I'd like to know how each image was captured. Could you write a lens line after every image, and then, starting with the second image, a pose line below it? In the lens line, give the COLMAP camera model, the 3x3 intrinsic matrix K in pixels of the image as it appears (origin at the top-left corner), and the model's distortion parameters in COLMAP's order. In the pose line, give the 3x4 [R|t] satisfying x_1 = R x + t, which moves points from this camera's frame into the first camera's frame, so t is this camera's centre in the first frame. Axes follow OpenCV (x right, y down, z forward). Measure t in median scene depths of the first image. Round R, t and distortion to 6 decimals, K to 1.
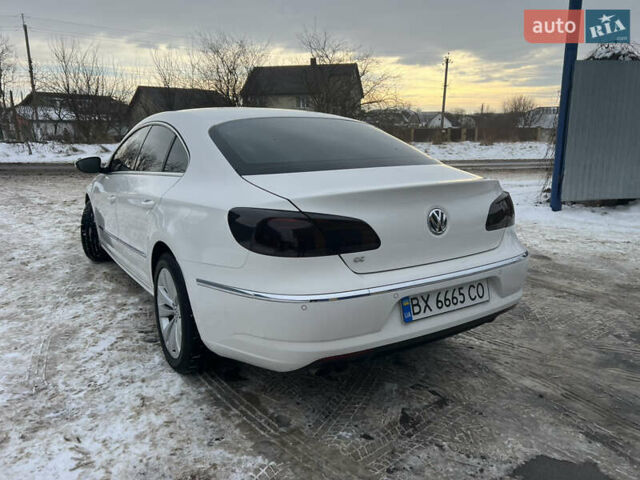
lens RADIAL K [[467.2, 0, 320.6], [0, 467.2, 235.1], [0, 0, 1]] dist [0.040175, -0.034106]
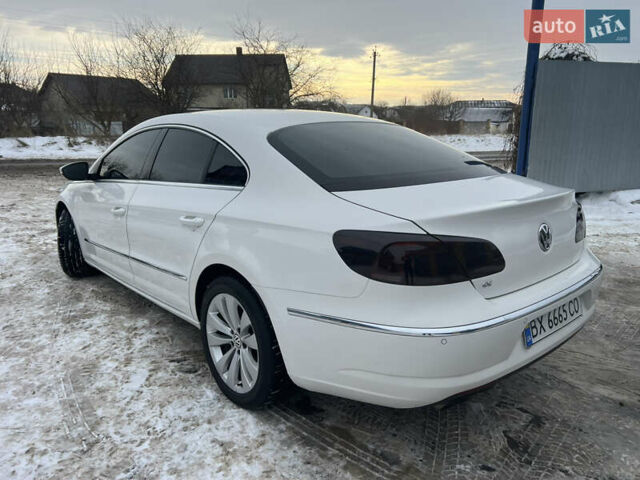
lens RADIAL K [[467.2, 0, 318.3], [0, 467.2, 241.9], [0, 0, 1]] dist [0.040175, -0.034106]
pose [[0.989071, -0.033420, 0.143599, -0.274274], [0.029065, 0.999055, 0.032323, -0.050927], [-0.144544, -0.027796, 0.989108, 0.094115]]
